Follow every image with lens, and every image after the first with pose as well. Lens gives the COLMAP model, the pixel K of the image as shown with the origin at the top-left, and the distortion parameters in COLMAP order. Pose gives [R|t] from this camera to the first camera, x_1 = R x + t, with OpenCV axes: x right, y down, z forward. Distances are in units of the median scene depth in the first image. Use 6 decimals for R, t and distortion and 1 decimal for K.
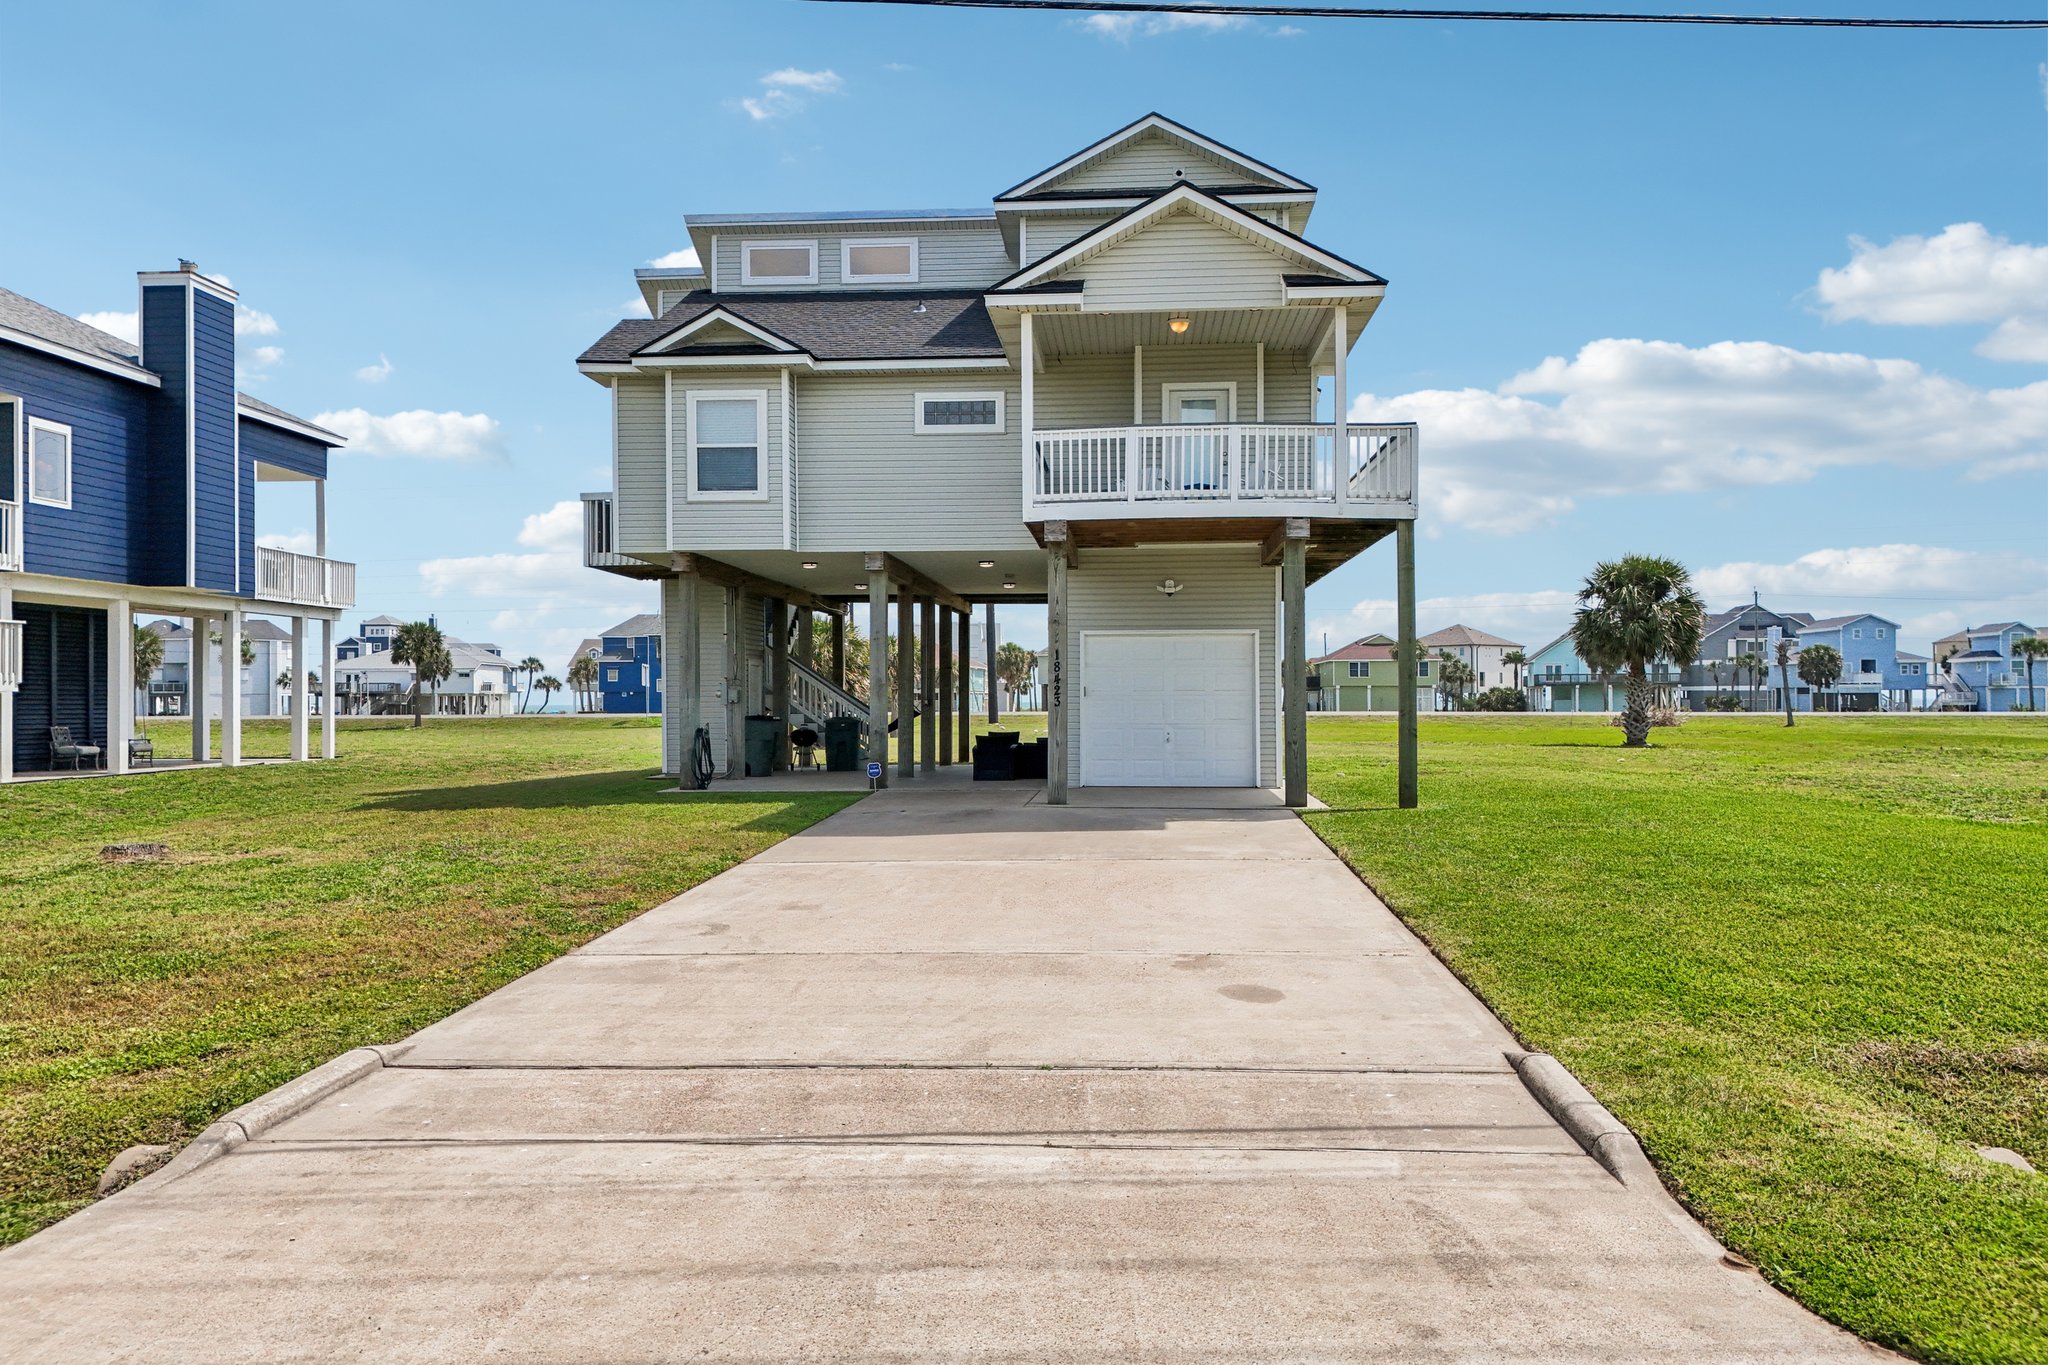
lens RADIAL K [[1521.6, 0, 1024.0], [0, 1521.6, 682.5], [0, 0, 1]] dist [0.079578, -0.089236]
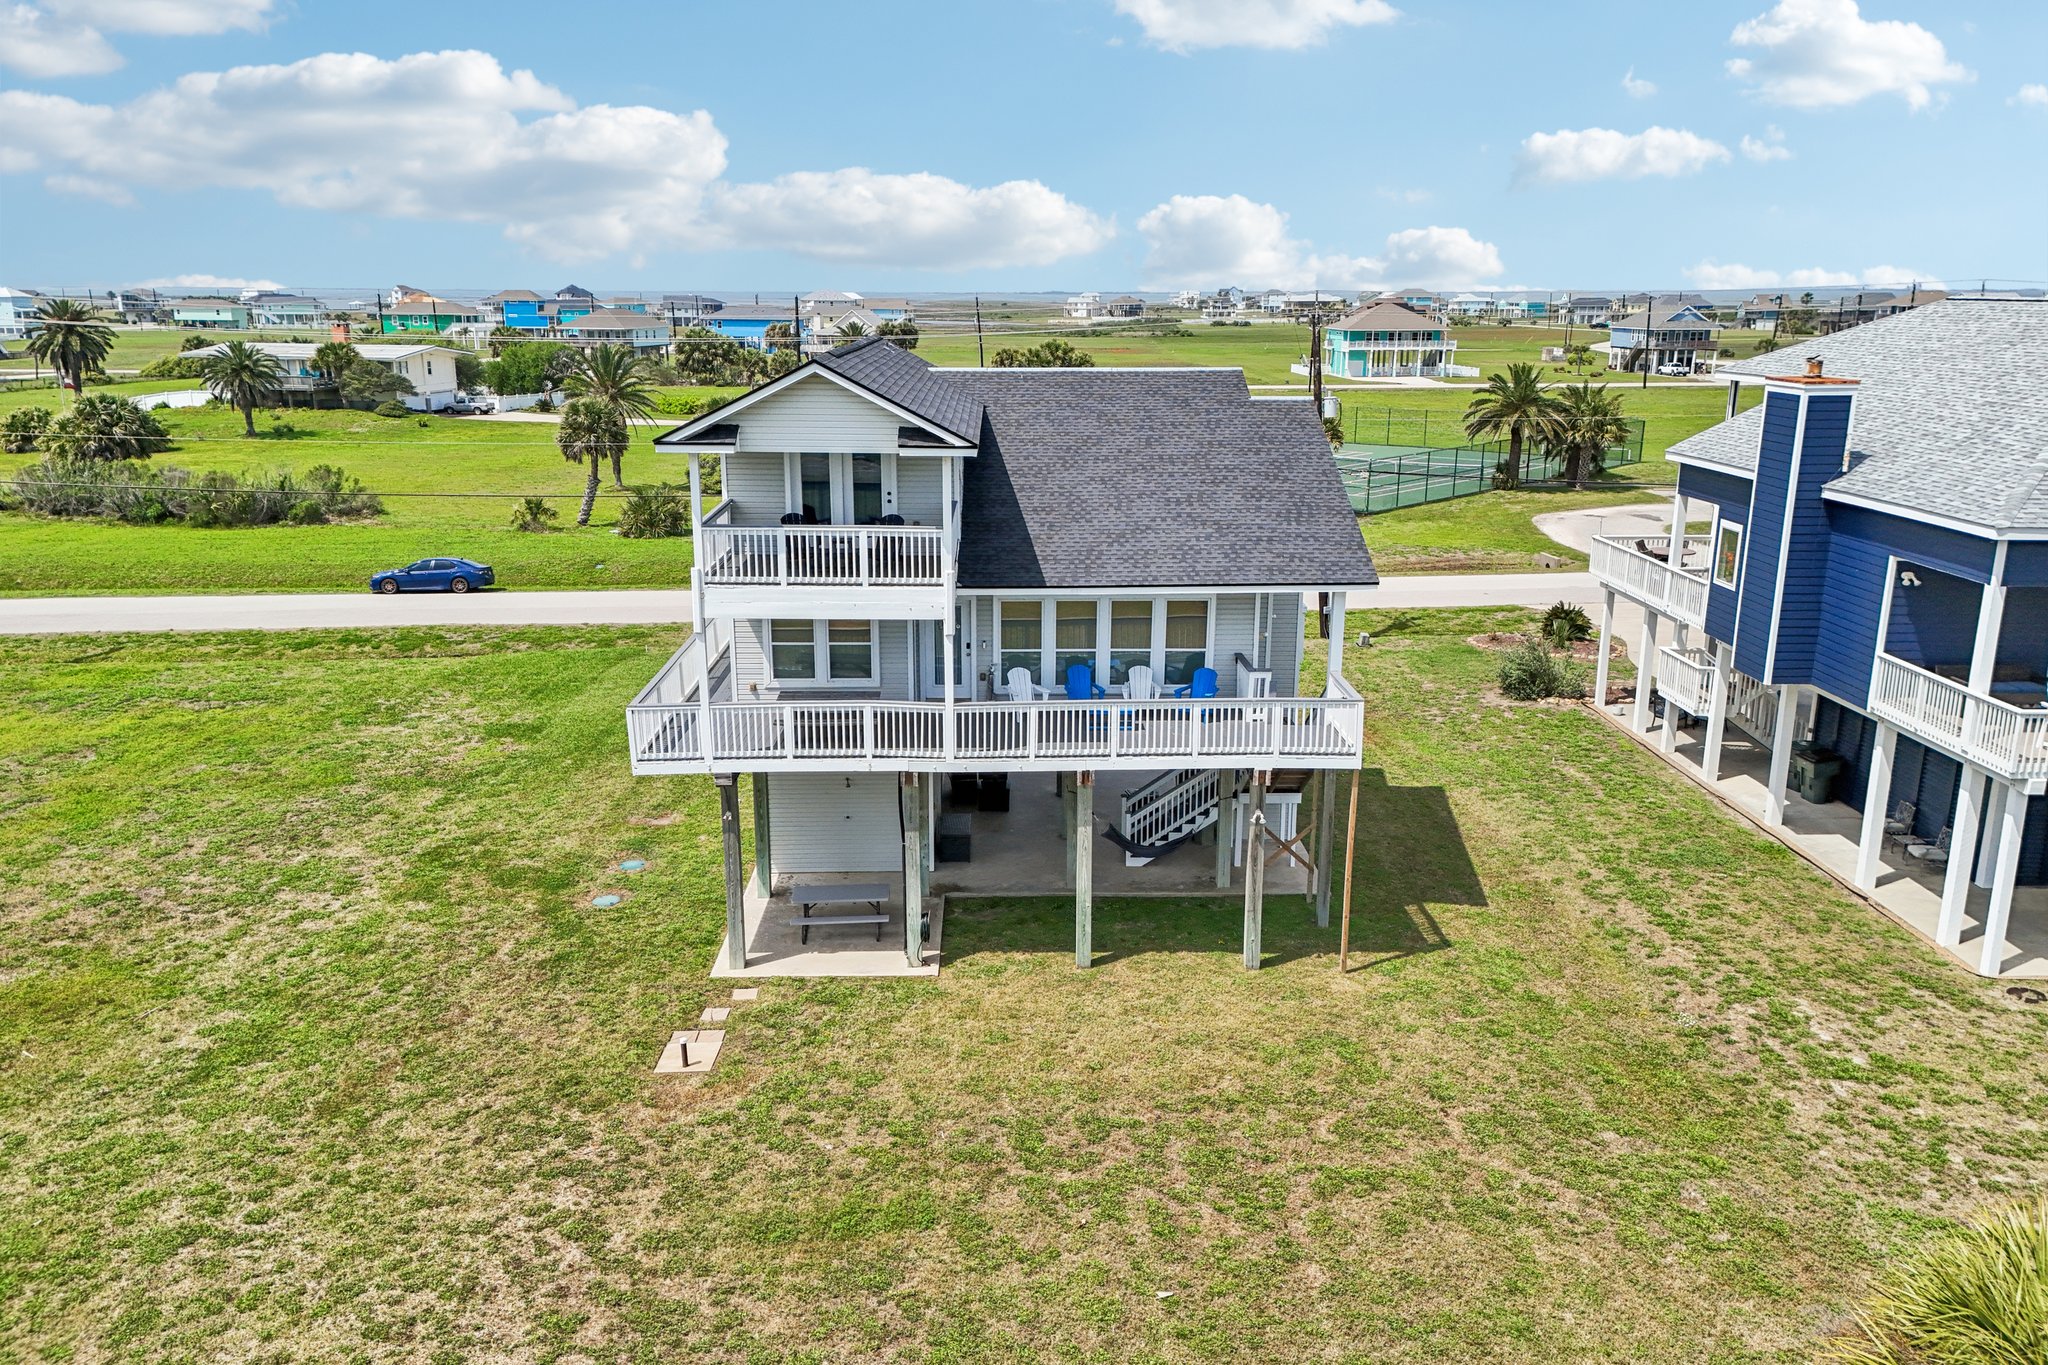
lens RADIAL K [[1521.6, 0, 1024.0], [0, 1521.6, 682.5], [0, 0, 1]] dist [0.079578, -0.089236]
pose [[-0.995893, 0.027002, -0.086413, 0.076755], [0.005408, 0.970526, 0.240937, -0.395659], [0.090372, 0.239480, -0.966686, 2.505740]]
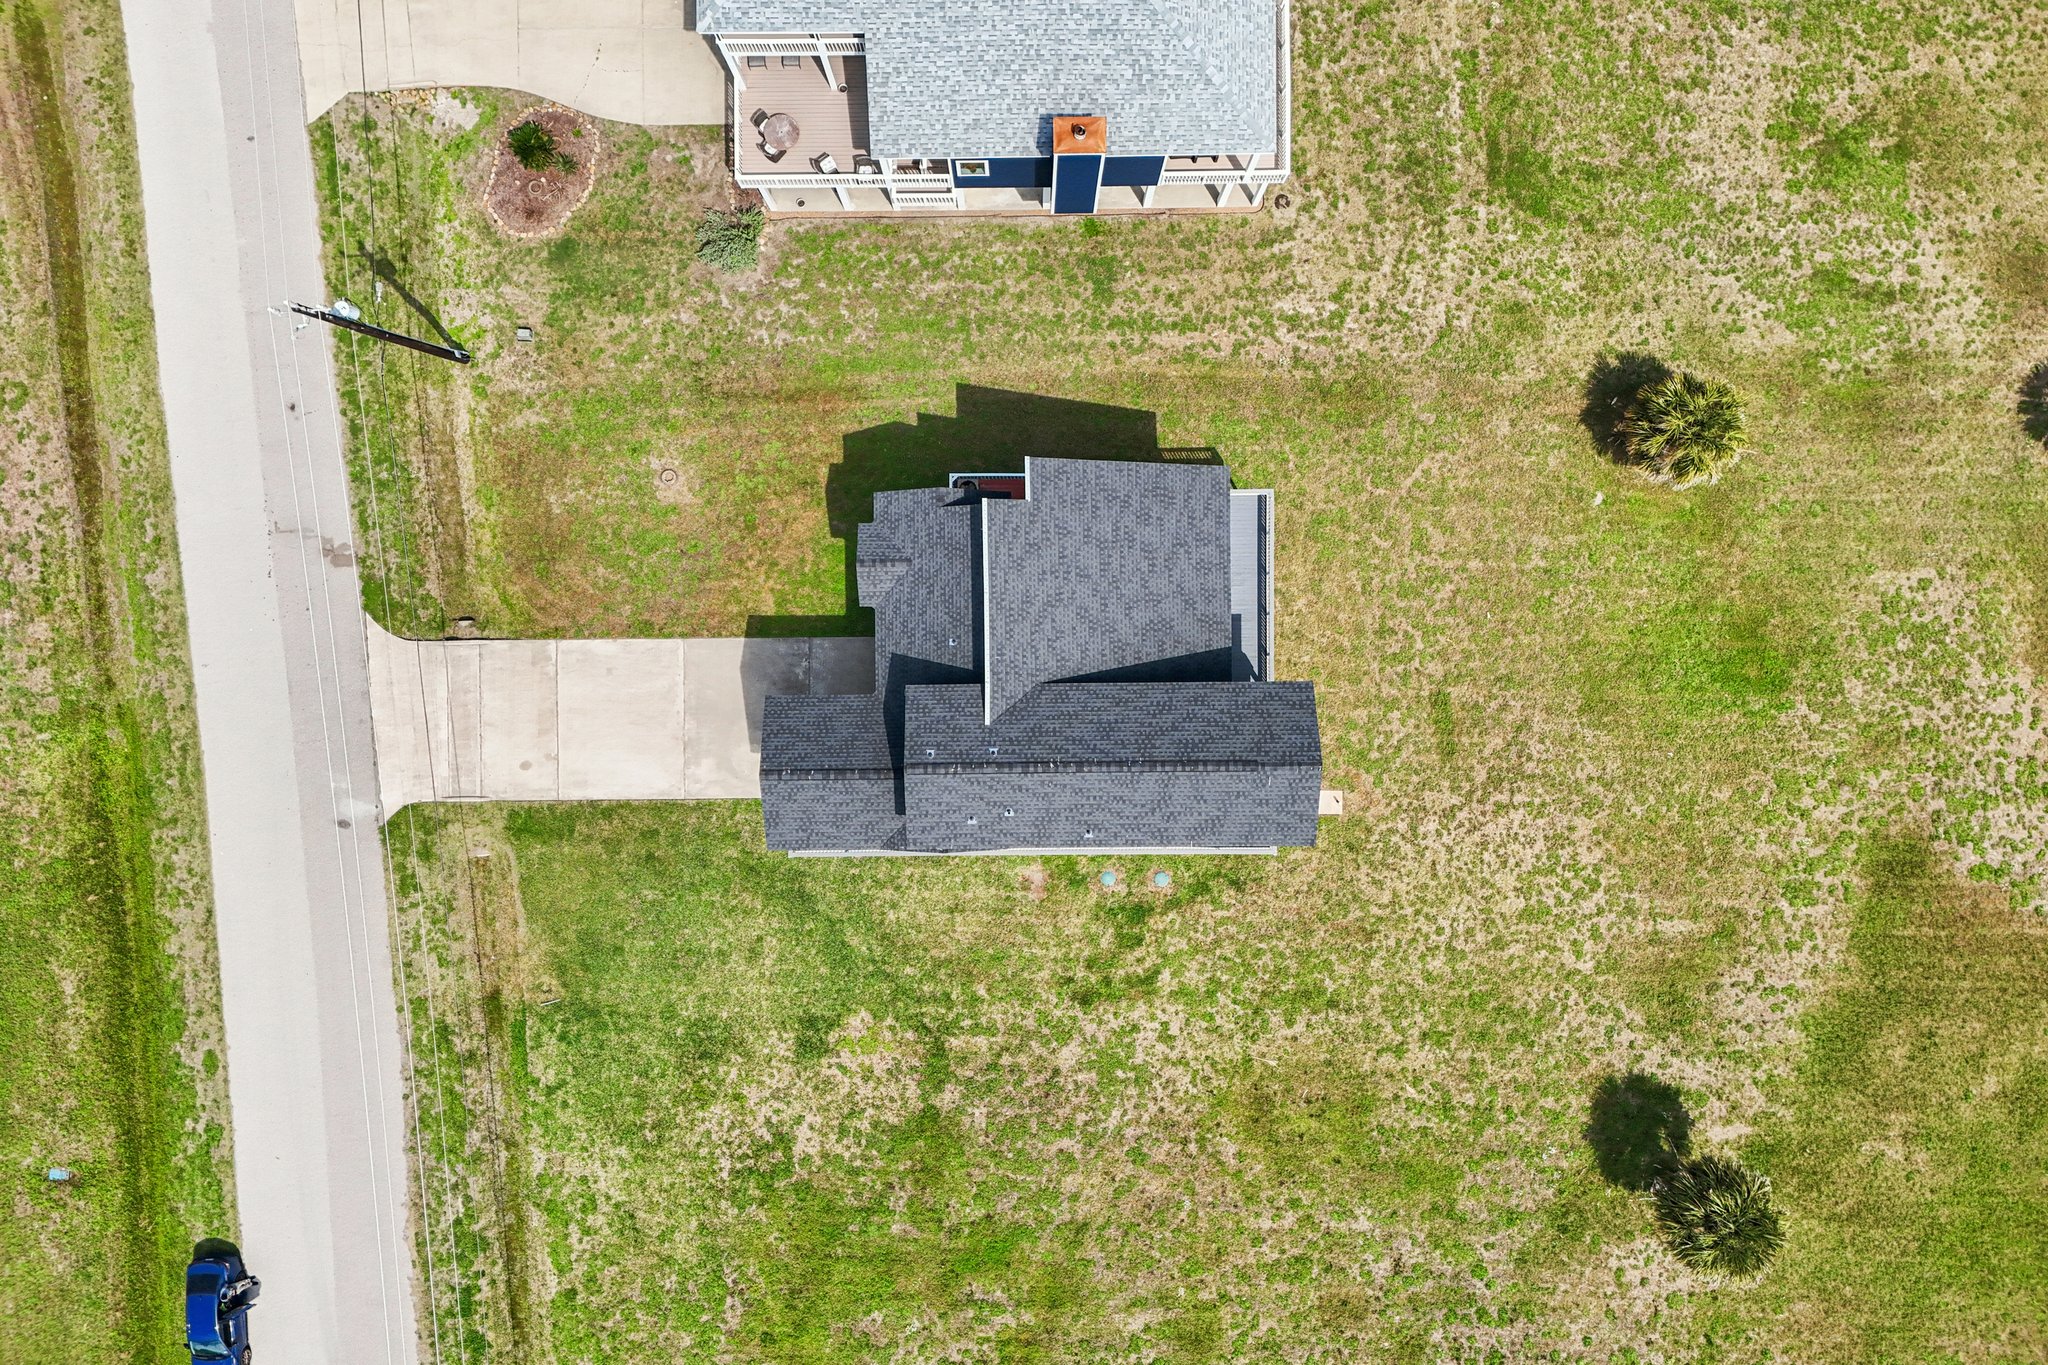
lens RADIAL K [[1510.6, 0, 1010.8], [0, 1510.6, 673.6], [0, 0, 1]] dist [0.067906, -0.079231]
pose [[0.082935, 0.996553, -0.001764, -0.017552], [0.014536, 0.000560, 0.999894, -2.230190], [0.996449, -0.082952, -0.014439, 1.154918]]
